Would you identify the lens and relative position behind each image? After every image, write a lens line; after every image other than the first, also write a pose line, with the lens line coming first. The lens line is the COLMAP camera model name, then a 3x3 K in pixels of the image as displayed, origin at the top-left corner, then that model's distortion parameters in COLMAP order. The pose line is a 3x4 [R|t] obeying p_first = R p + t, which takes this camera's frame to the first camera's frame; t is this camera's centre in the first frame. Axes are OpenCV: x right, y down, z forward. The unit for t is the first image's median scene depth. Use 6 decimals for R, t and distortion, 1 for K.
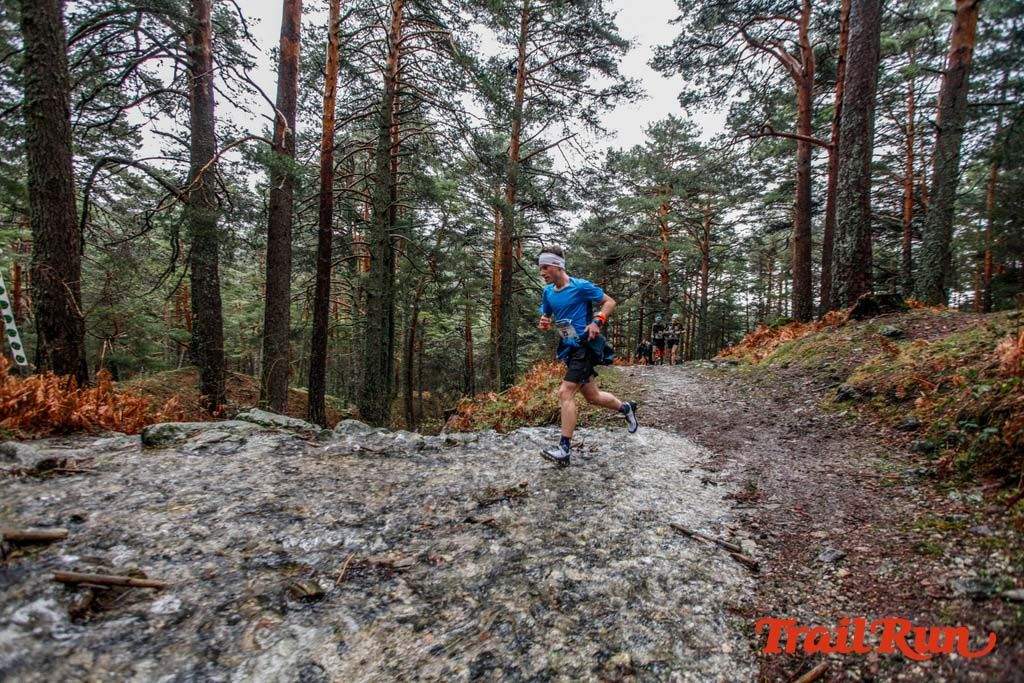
lens RADIAL K [[495.7, 0, 499.5], [0, 495.7, 348.7], [0, 0, 1]] dist [-0.065897, 0.029437]
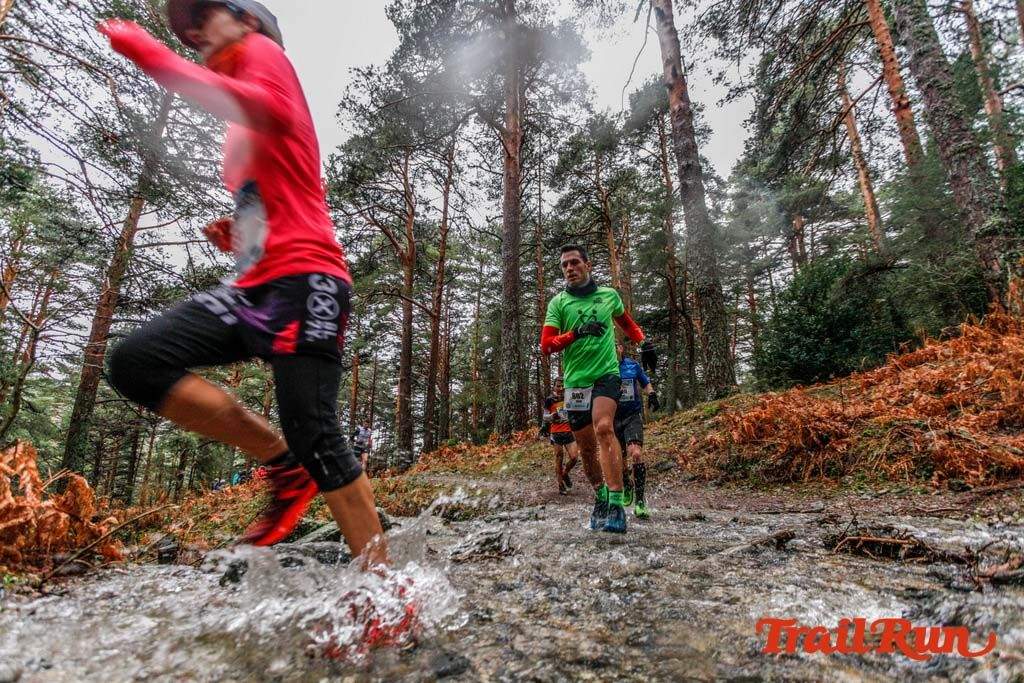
lens RADIAL K [[493.3, 0, 496.9], [0, 493.3, 345.6], [0, 0, 1]] dist [-0.040831, 0.027609]
pose [[0.581723, 0.184807, 0.792114, -0.207987], [0.047197, 0.964536, -0.259696, 0.020314], [-0.812016, 0.188456, 0.552371, 0.075882]]
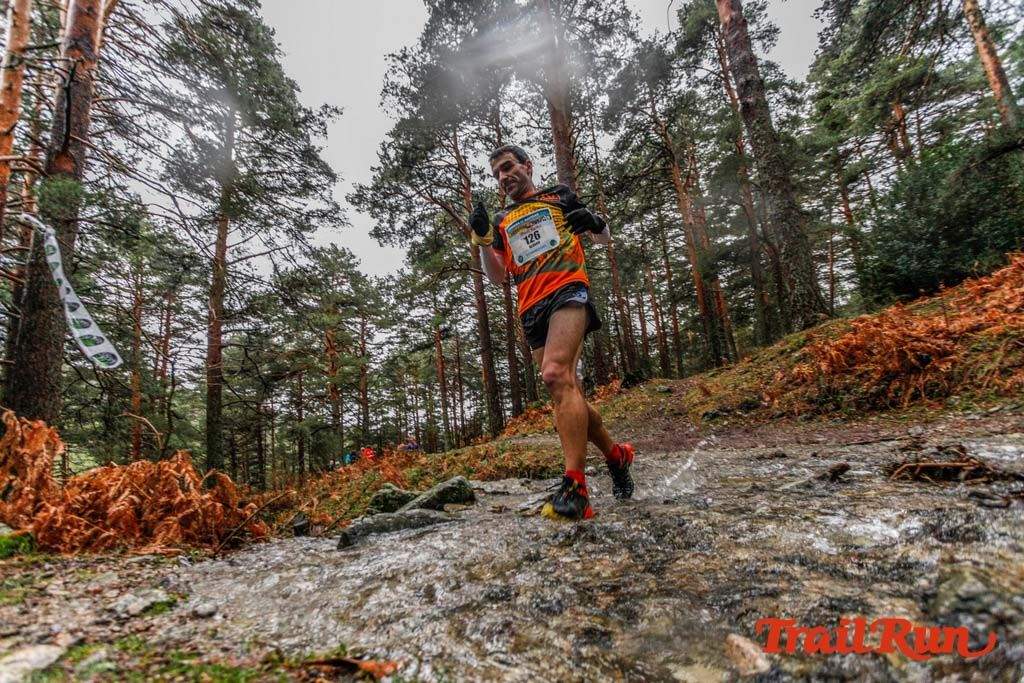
lens RADIAL K [[493.3, 0, 496.9], [0, 493.3, 345.6], [0, 0, 1]] dist [-0.040831, 0.027609]
pose [[0.717675, 0.034711, 0.695513, -0.211803], [0.145831, 0.969121, -0.198843, 0.019515], [-0.680938, 0.244132, 0.690452, 0.062654]]
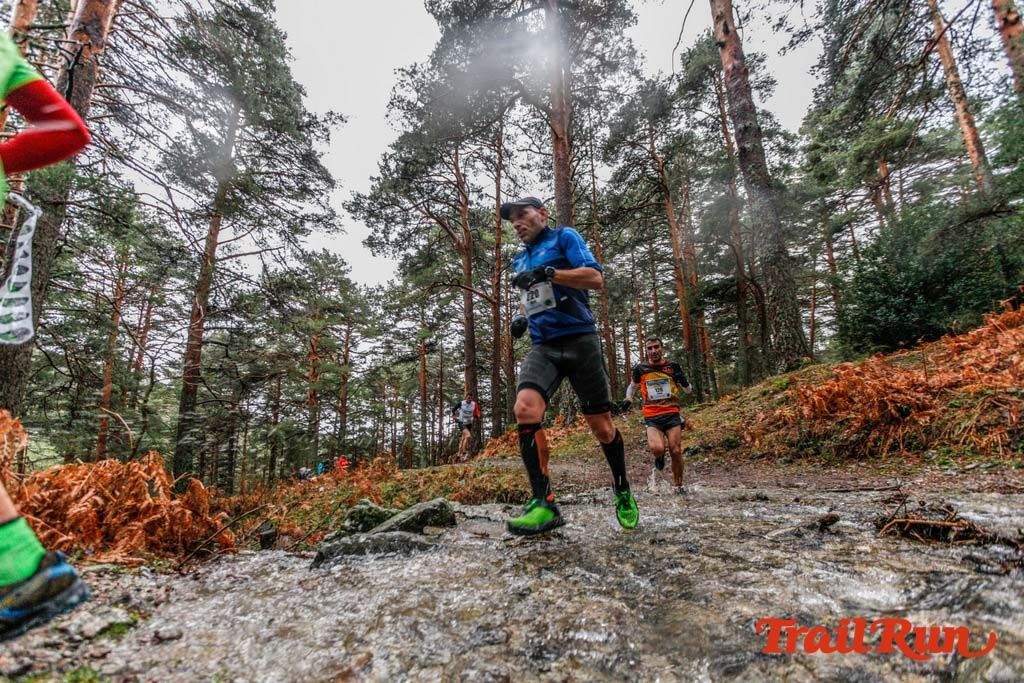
lens RADIAL K [[493.3, 0, 496.9], [0, 493.3, 345.6], [0, 0, 1]] dist [-0.040831, 0.027609]
pose [[0.689078, 0.116392, 0.715279, -0.212401], [0.076908, 0.969699, -0.231882, 0.017914], [-0.720595, 0.214795, 0.659247, 0.065743]]
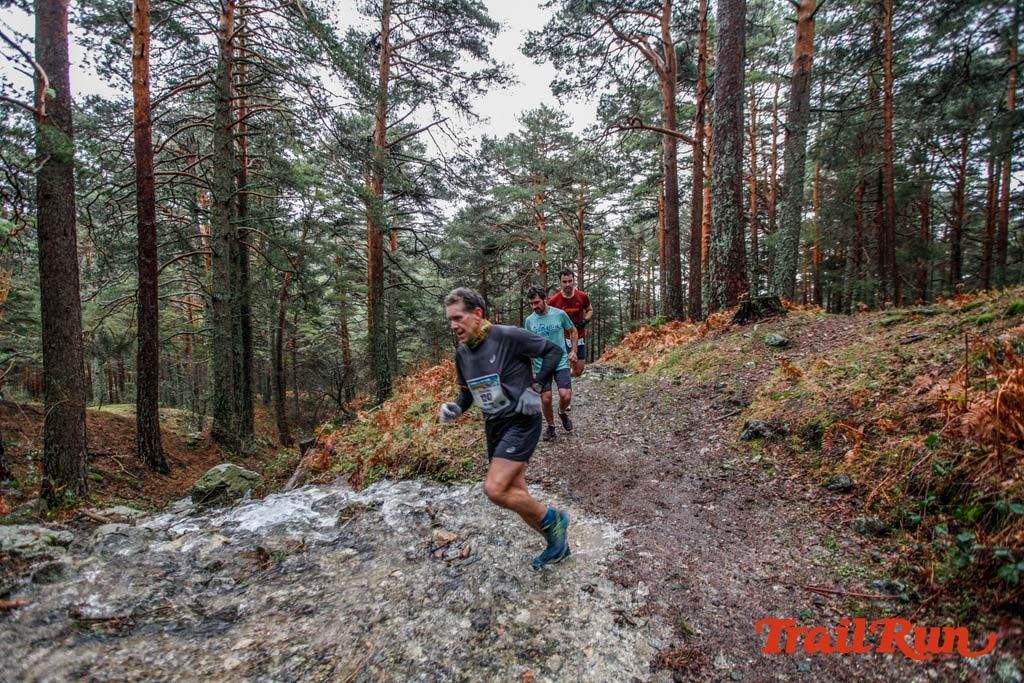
lens RADIAL K [[495.5, 0, 497.8], [0, 495.5, 345.3], [0, 0, 1]] dist [-0.064058, 0.026735]
pose [[0.972987, -0.048279, 0.225757, 0.017153], [0.043955, 0.998742, 0.024144, -0.021544], [-0.226638, -0.013569, 0.973884, 0.055376]]
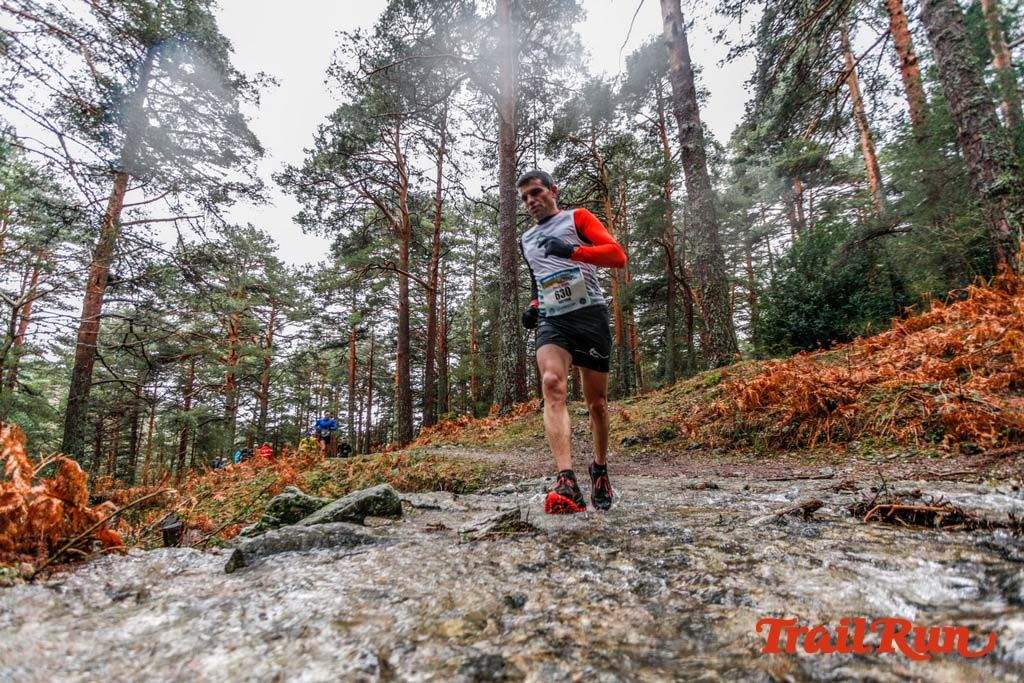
lens RADIAL K [[493.3, 0, 496.9], [0, 493.3, 345.6], [0, 0, 1]] dist [-0.040831, 0.027609]
pose [[0.579271, 0.129822, 0.804731, -0.204890], [0.068130, 0.976071, -0.206506, 0.019709], [-0.812283, 0.174449, 0.556564, 0.081916]]
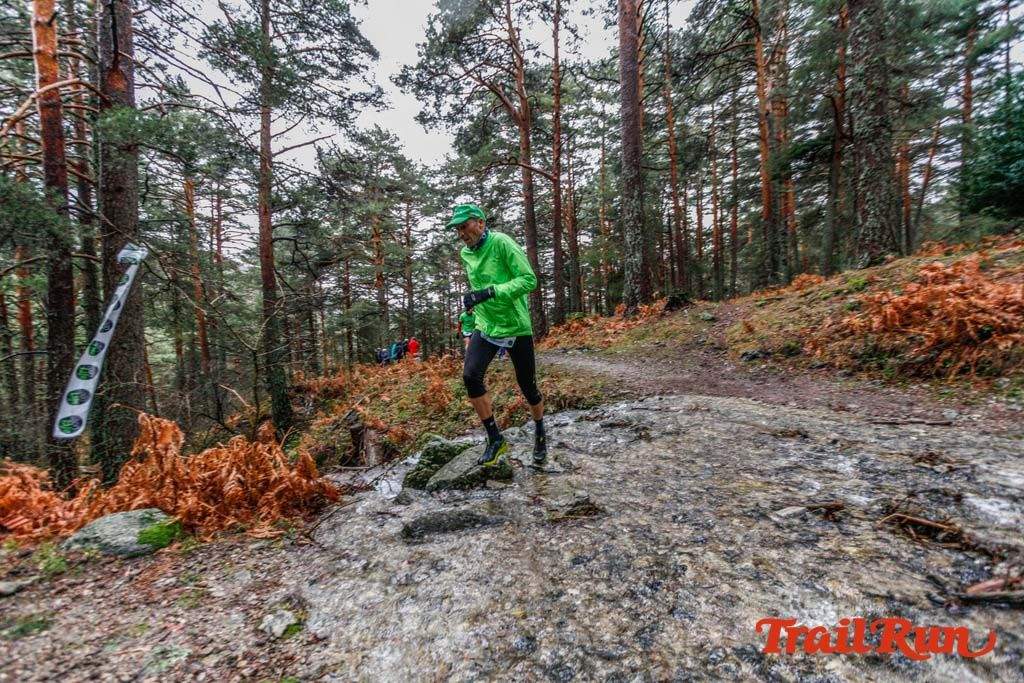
lens RADIAL K [[497.8, 0, 496.4], [0, 497.8, 343.3], [0, 0, 1]] dist [-0.041960, 0.030605]
pose [[0.776524, -0.083661, 0.624509, -0.220240], [0.092860, 0.995518, 0.017898, -0.012989], [-0.623208, 0.044094, 0.780812, 0.047962]]
